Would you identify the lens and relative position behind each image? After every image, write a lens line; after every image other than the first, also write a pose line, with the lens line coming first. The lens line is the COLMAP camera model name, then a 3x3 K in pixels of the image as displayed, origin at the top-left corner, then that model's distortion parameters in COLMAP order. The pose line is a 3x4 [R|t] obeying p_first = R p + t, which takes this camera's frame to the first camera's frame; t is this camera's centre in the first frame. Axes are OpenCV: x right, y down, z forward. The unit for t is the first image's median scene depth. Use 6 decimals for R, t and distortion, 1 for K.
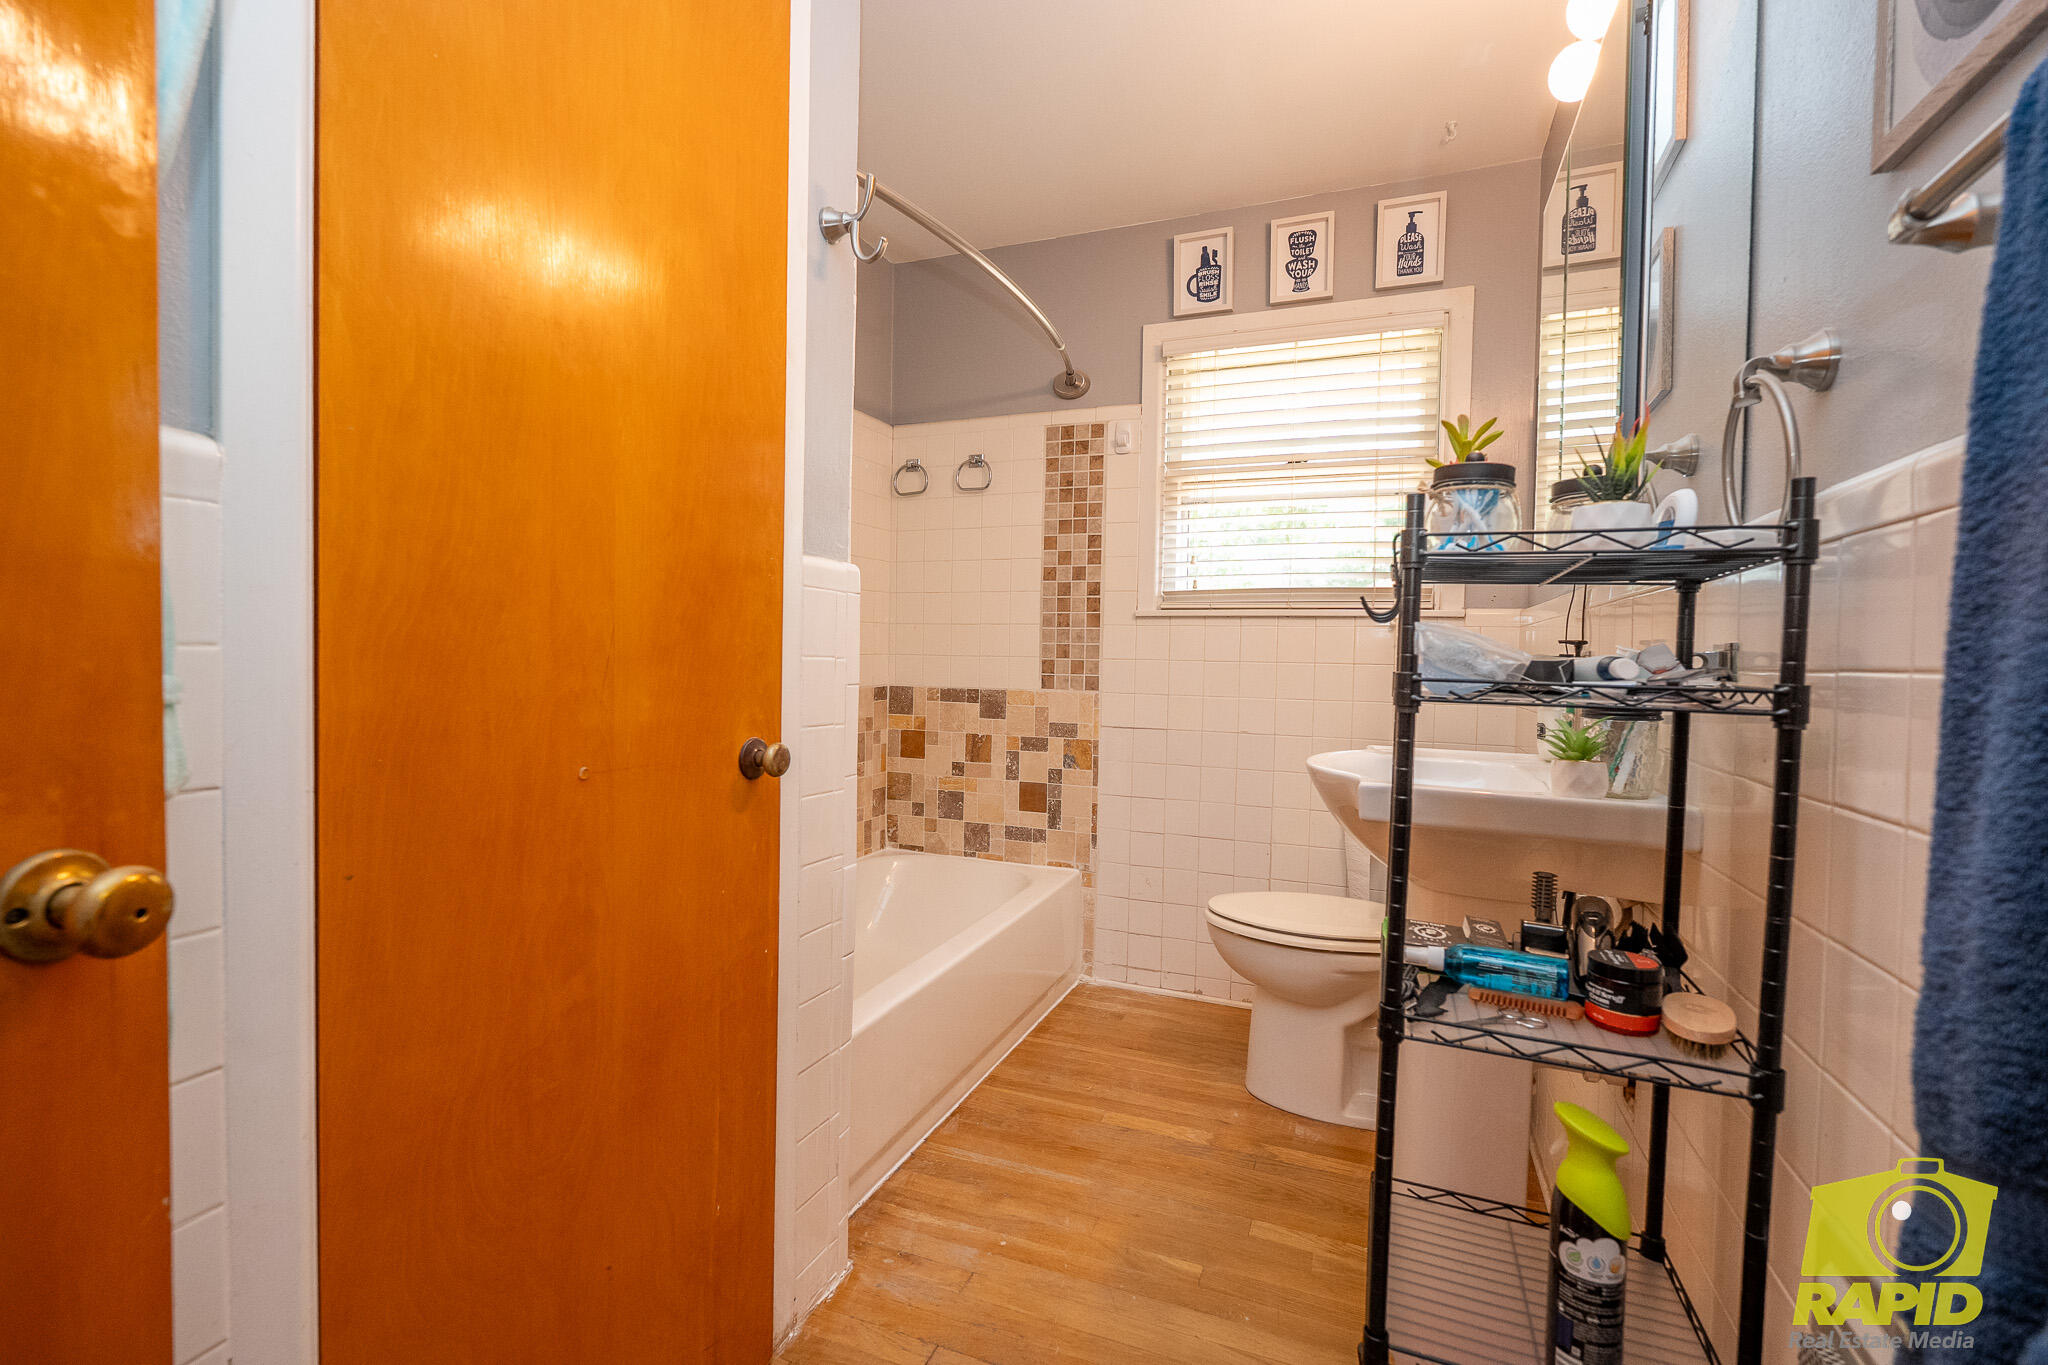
lens RADIAL K [[896.2, 0, 1018.2], [0, 896.2, 682.1], [0, 0, 1]] dist [-0.008474, 0.001318]
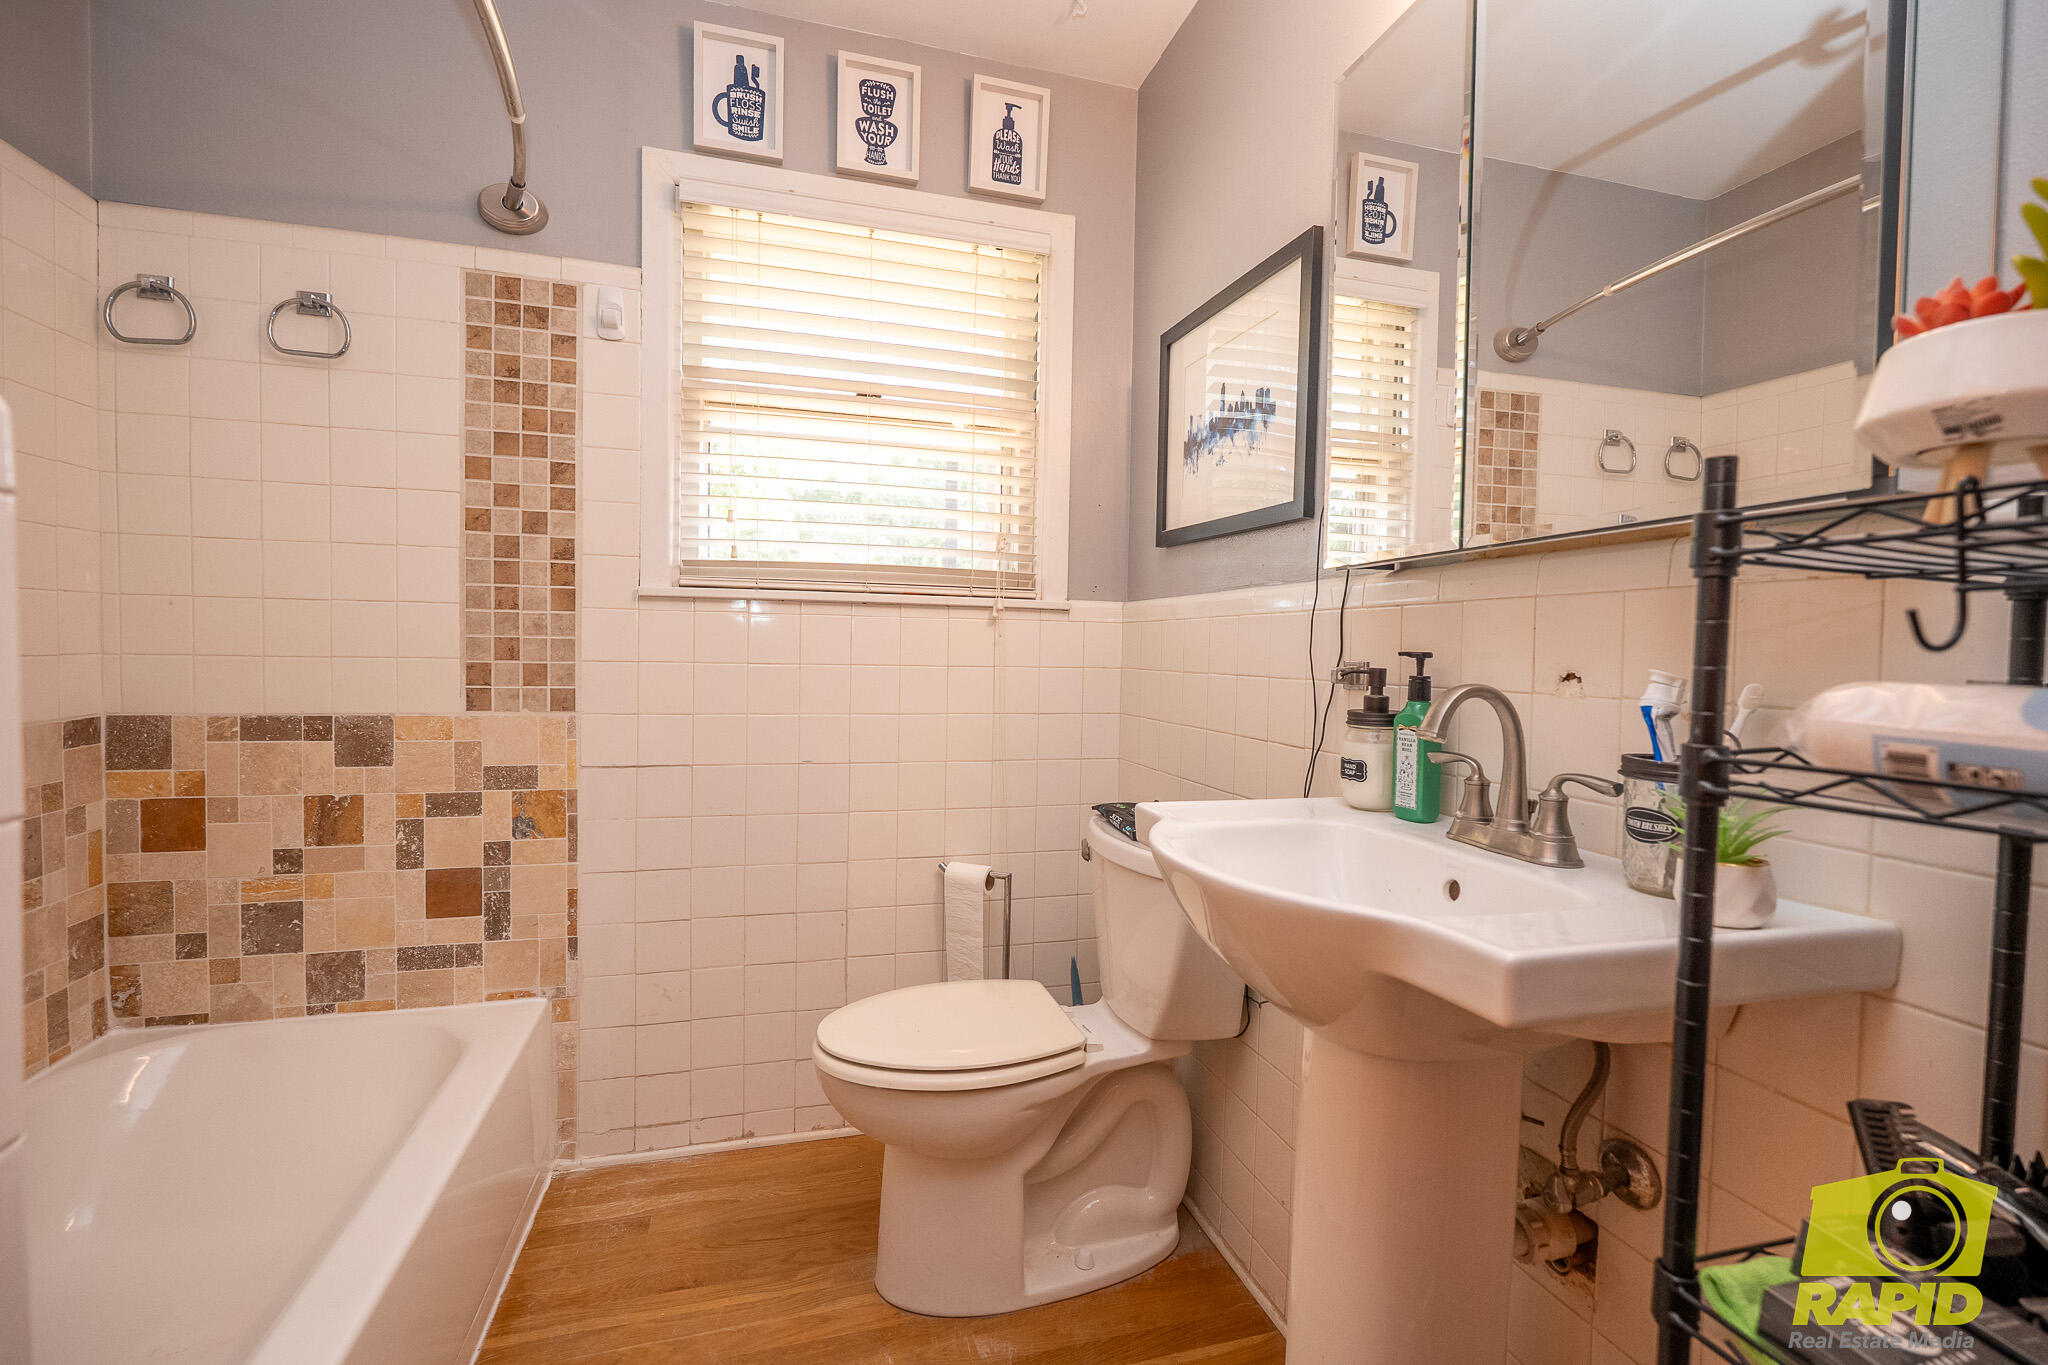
lens RADIAL K [[896.2, 0, 1023.4], [0, 896.2, 681.2], [0, 0, 1]] dist [-0.008474, 0.001318]
pose [[0.783066, -0.026140, 0.621389, -0.053843], [0.014644, 0.999614, 0.023596, -0.021741], [-0.621766, -0.009378, 0.783147, 0.307825]]
